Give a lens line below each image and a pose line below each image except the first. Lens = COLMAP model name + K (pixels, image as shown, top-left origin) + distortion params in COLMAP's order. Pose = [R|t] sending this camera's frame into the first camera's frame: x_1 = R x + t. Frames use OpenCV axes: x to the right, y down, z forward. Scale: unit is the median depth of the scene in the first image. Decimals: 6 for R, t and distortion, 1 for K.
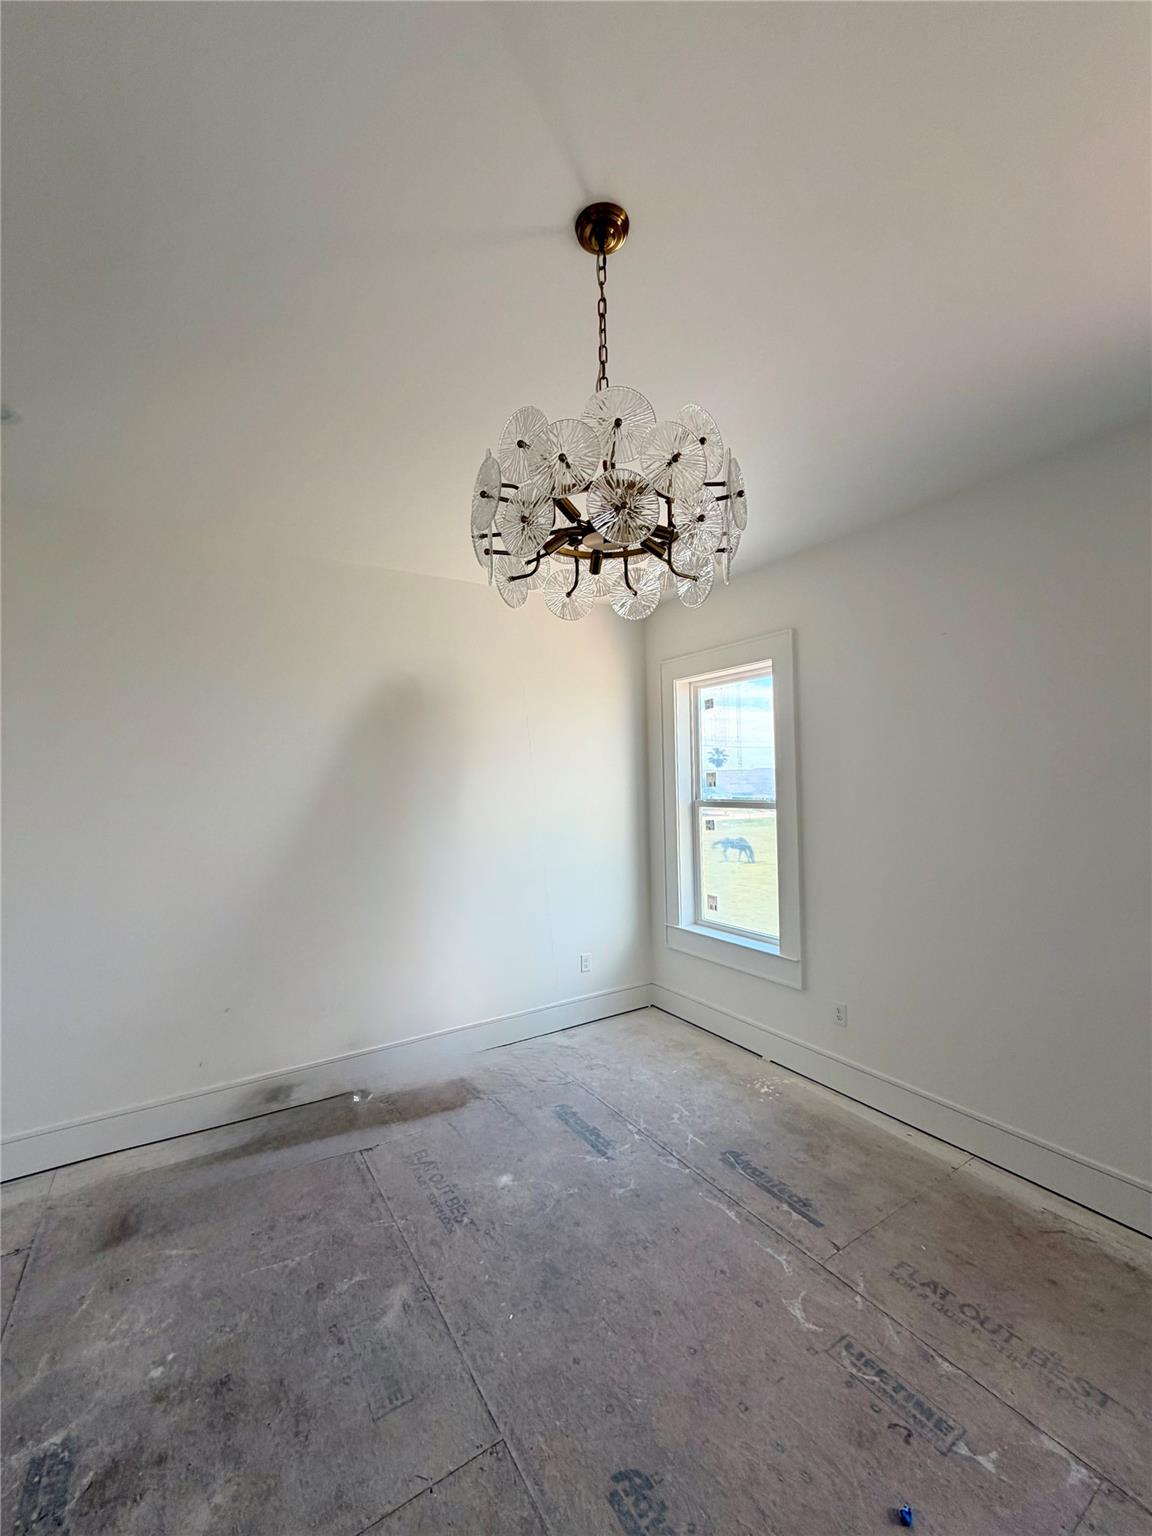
lens RADIAL K [[610.9, 0, 574.3], [0, 610.9, 772.6], [0, 0, 1]] dist [-0.000172, -0.000138]
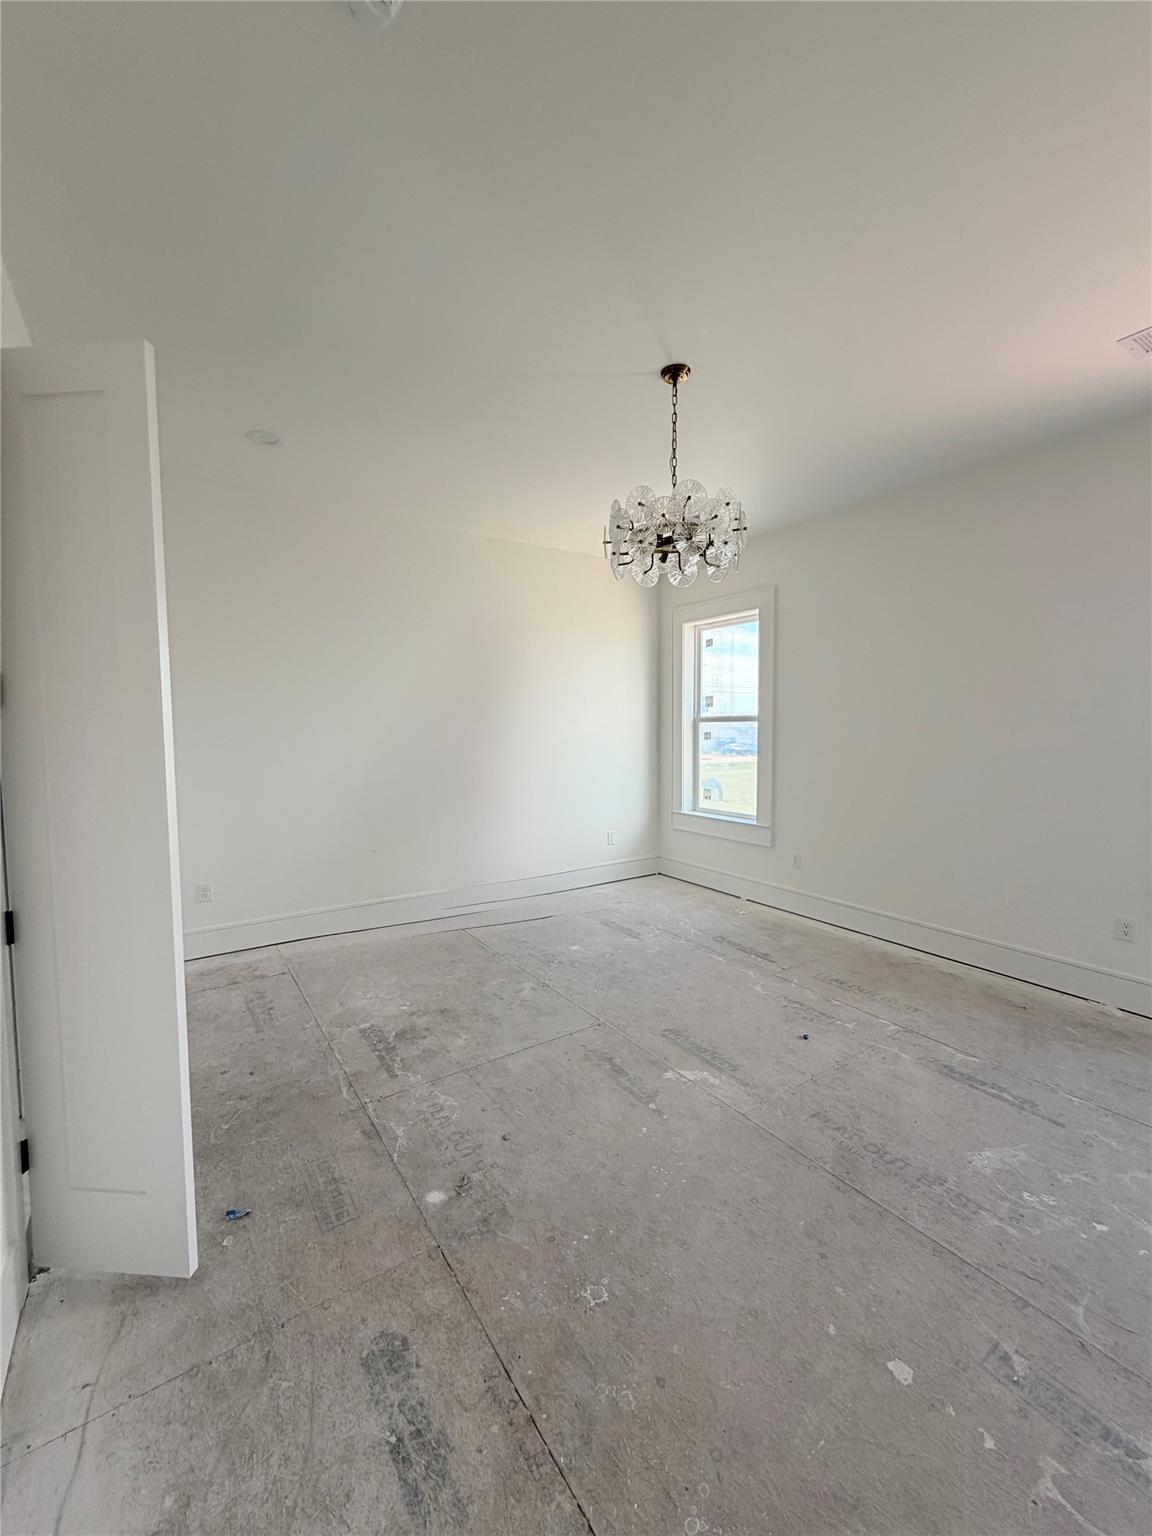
lens RADIAL K [[610.9, 0, 572.7], [0, 610.9, 768.4], [0, 0, 1]] dist [-0.000172, -0.000138]
pose [[0.999646, 0.011274, 0.024079, -0.155850], [-0.013224, 0.996511, 0.082413, 0.080051], [-0.023066, -0.082702, 0.996307, -0.491010]]
